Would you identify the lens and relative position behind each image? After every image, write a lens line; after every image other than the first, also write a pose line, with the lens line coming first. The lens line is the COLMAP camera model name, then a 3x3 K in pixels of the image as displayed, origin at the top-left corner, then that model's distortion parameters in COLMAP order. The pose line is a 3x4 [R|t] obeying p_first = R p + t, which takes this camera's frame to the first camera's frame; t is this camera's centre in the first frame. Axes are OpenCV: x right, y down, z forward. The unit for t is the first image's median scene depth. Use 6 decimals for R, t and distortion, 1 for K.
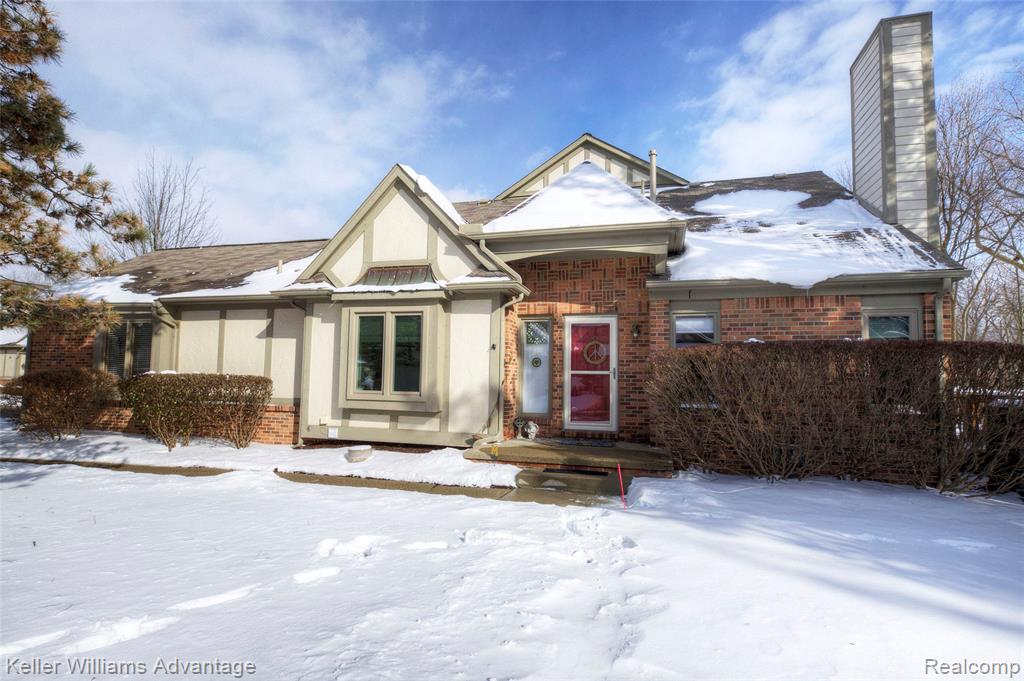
lens RADIAL K [[565.2, 0, 512.0], [0, 565.2, 340.5], [0, 0, 1]] dist [0.019538, -0.000911]
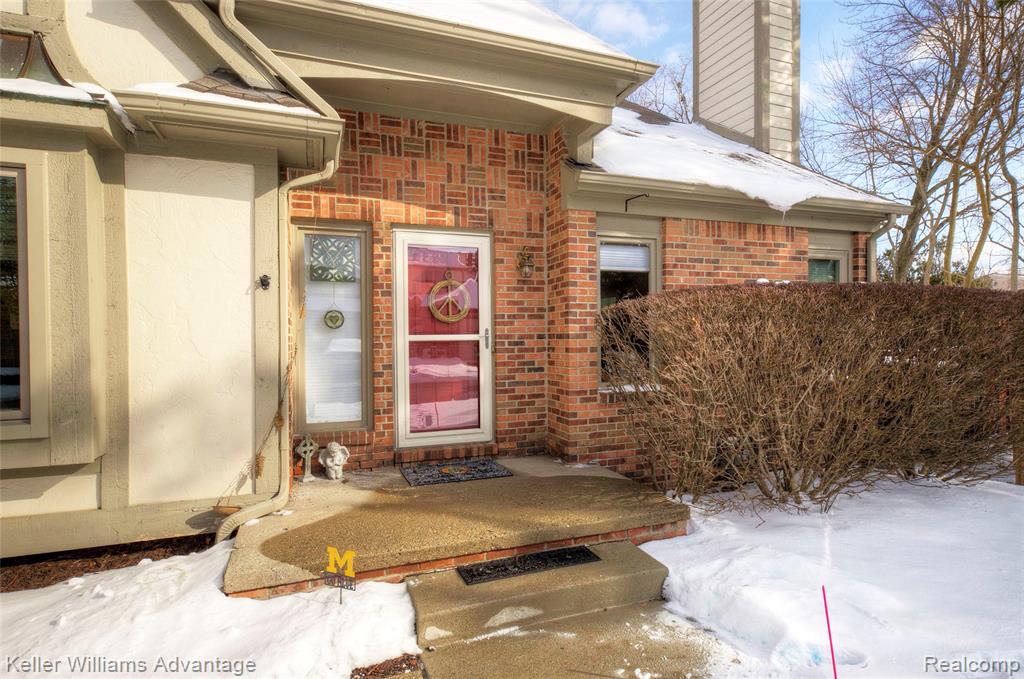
lens RADIAL K [[548.0, 0, 516.7], [0, 548.0, 342.4], [0, 0, 1]] dist [0.010660, 0.001106]
pose [[0.792757, -0.030374, 0.608780, -0.127913], [-0.018932, 0.997049, 0.074399, 0.021243], [-0.609244, -0.070506, 0.789842, 0.558299]]
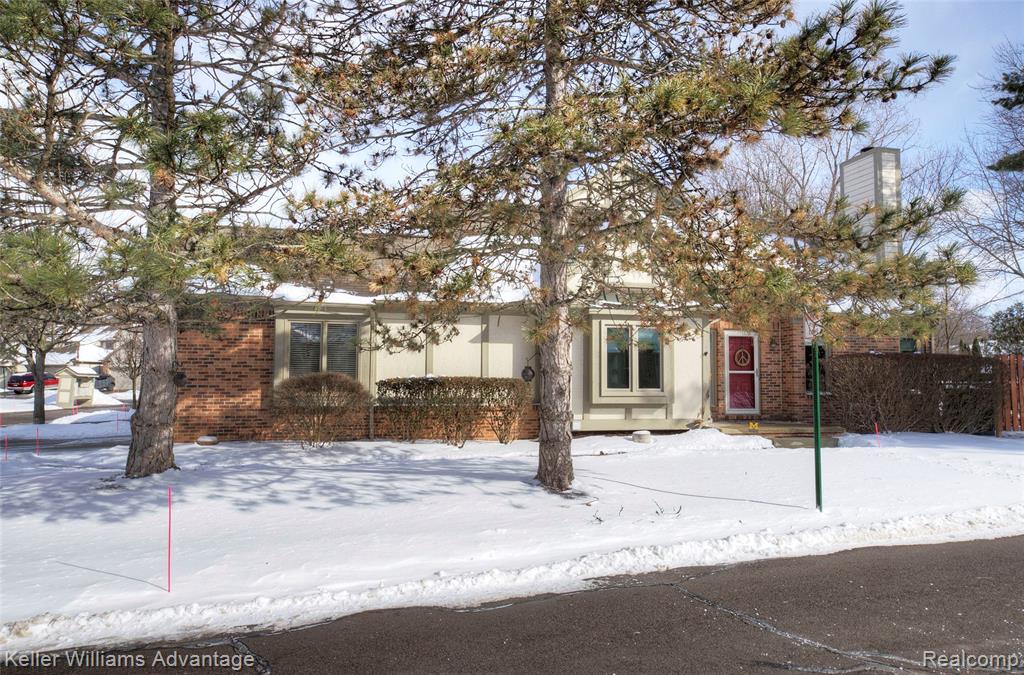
lens RADIAL K [[720.1, 0, 512.0], [0, 720.1, 337.5], [0, 0, 1]] dist [0.044979, 0.000079]
pose [[0.858614, 0.015098, 0.512400, -1.271331], [-0.021269, 0.999755, 0.006181, -0.027242], [-0.512181, -0.016205, 0.858725, -0.227532]]
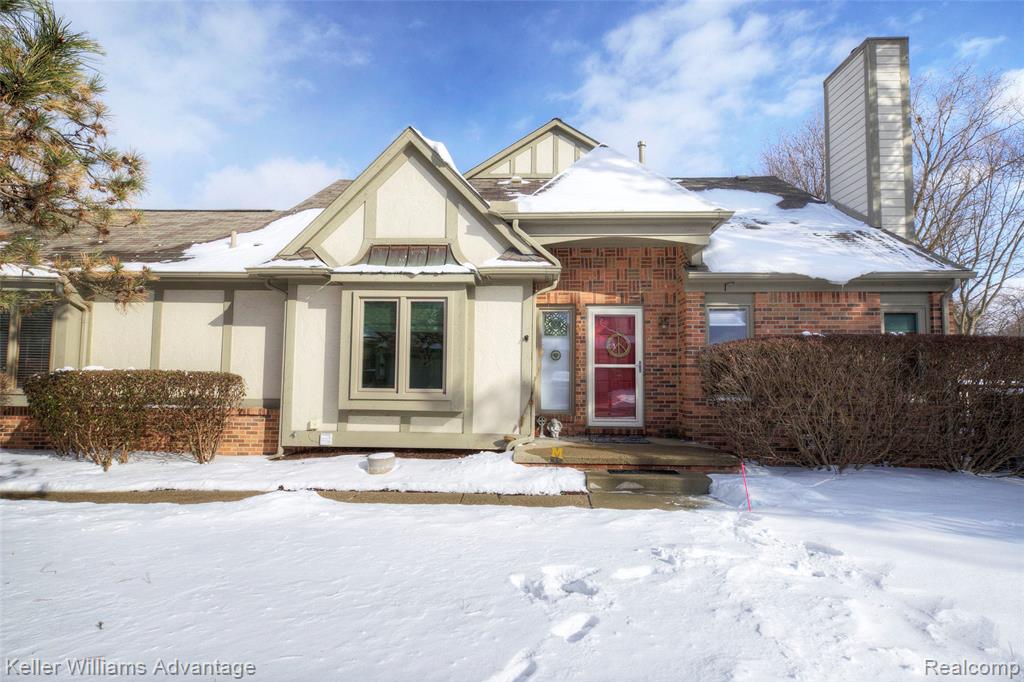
lens RADIAL K [[565.2, 0, 512.0], [0, 565.2, 341.0], [0, 0, 1]] dist [0.019538, -0.000911]
pose [[0.967331, 0.006669, 0.253429, -0.278407], [-0.009389, 0.999911, 0.009527, 0.007016], [-0.253343, -0.011595, 0.967307, 0.123195]]
